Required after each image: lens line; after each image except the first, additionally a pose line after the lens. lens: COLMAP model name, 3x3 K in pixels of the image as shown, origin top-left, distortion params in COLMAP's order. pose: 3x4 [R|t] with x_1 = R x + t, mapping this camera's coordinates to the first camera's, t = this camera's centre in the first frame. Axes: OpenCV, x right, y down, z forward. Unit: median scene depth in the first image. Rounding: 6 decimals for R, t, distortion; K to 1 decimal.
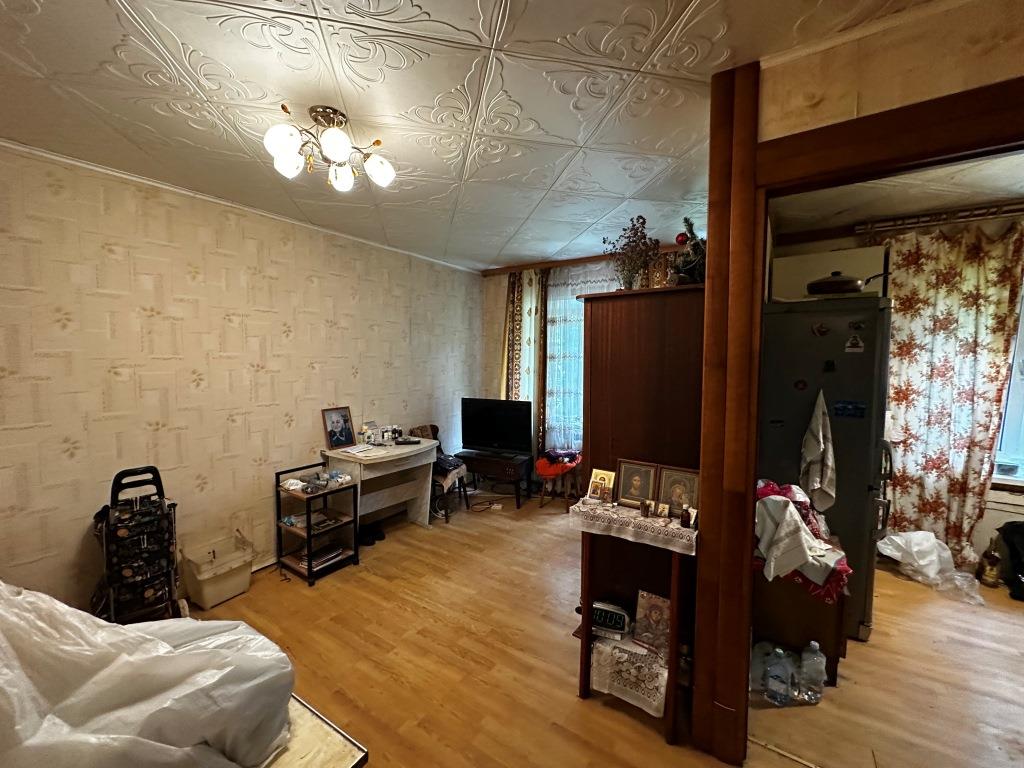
lens RADIAL K [[407.9, 0, 512.8], [0, 407.9, 382.8], [0, 0, 1]] dist [-0.000105, 0.000123]
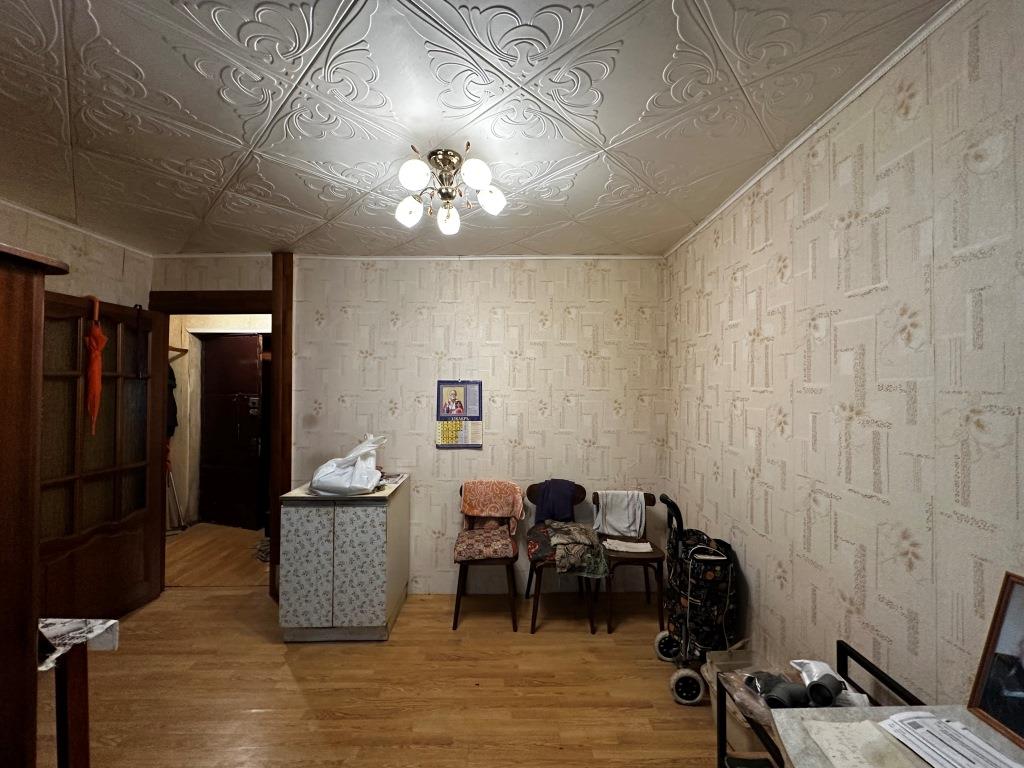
lens RADIAL K [[407.9, 0, 512.8], [0, 407.9, 382.8], [0, 0, 1]] dist [-0.000105, 0.000123]
pose [[-0.833887, -0.007442, -0.551884, -0.013876], [-0.037296, 0.998383, 0.042890, -0.079544], [0.550673, 0.056349, -0.832817, 1.203180]]
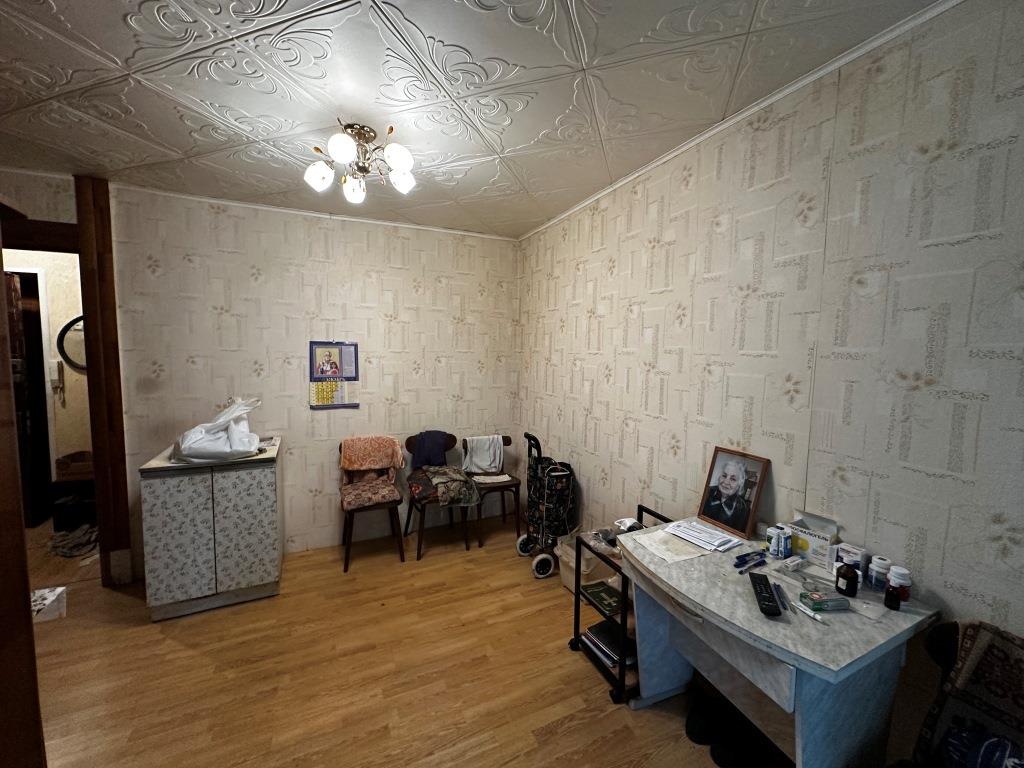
lens RADIAL K [[407.9, 0, 512.8], [0, 407.9, 382.8], [0, 0, 1]] dist [-0.000105, 0.000123]
pose [[-0.525369, 0.060986, -0.848686, 0.186968], [-0.066128, 0.991485, 0.112183, -0.078573], [0.848301, 0.115059, -0.516862, 1.206843]]
